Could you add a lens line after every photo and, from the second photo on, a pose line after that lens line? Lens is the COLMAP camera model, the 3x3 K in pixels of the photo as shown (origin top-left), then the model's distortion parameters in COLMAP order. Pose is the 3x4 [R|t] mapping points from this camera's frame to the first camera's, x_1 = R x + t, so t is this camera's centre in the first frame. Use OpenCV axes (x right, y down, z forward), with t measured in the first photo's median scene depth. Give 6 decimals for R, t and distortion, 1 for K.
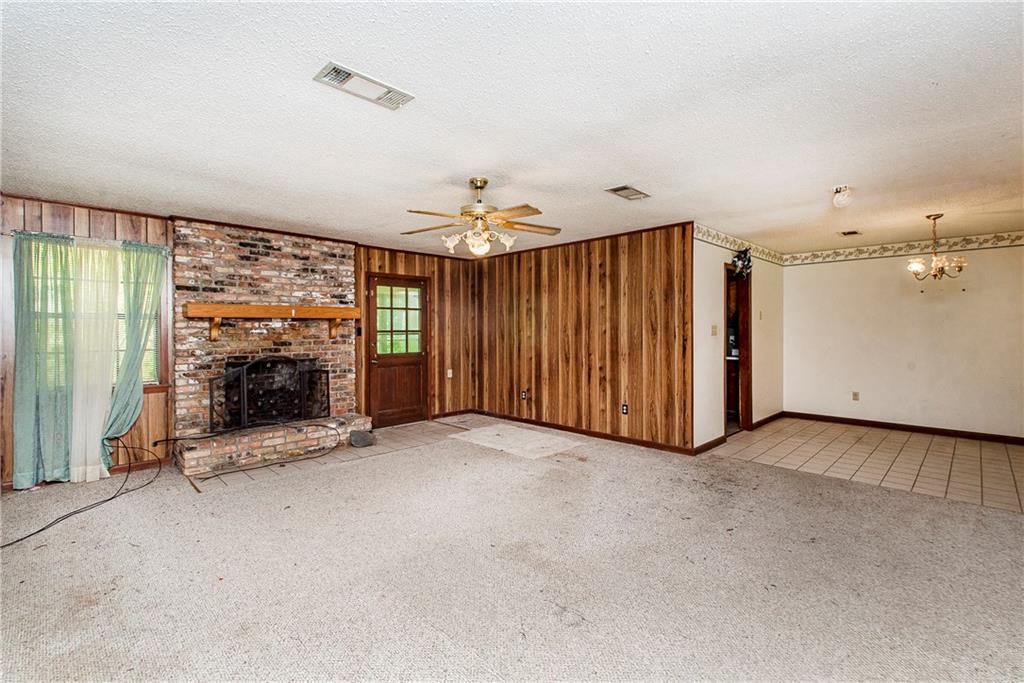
lens RADIAL K [[462.4, 0, 517.0], [0, 462.4, 334.8], [0, 0, 1]] dist [0.008177, -0.001573]
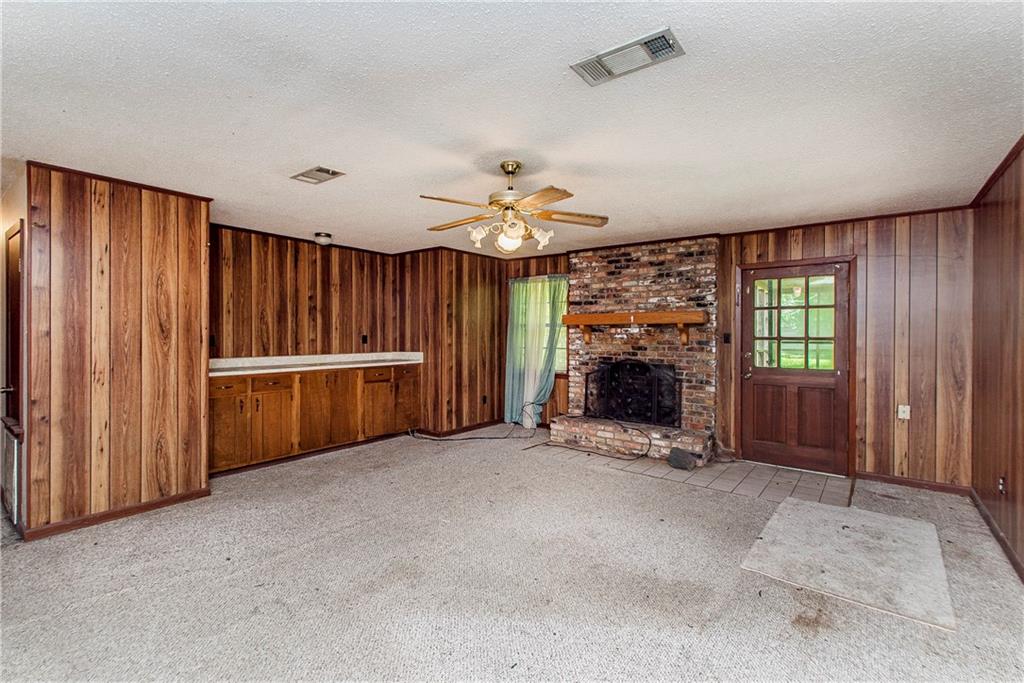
lens RADIAL K [[462.4, 0, 516.4], [0, 462.4, 335.1], [0, 0, 1]] dist [0.008177, -0.001573]
pose [[0.116256, 0.008866, -0.993180, 0.520957], [-0.015834, 0.999850, 0.007072, -0.013875], [0.993093, 0.014904, 0.116379, 0.602133]]
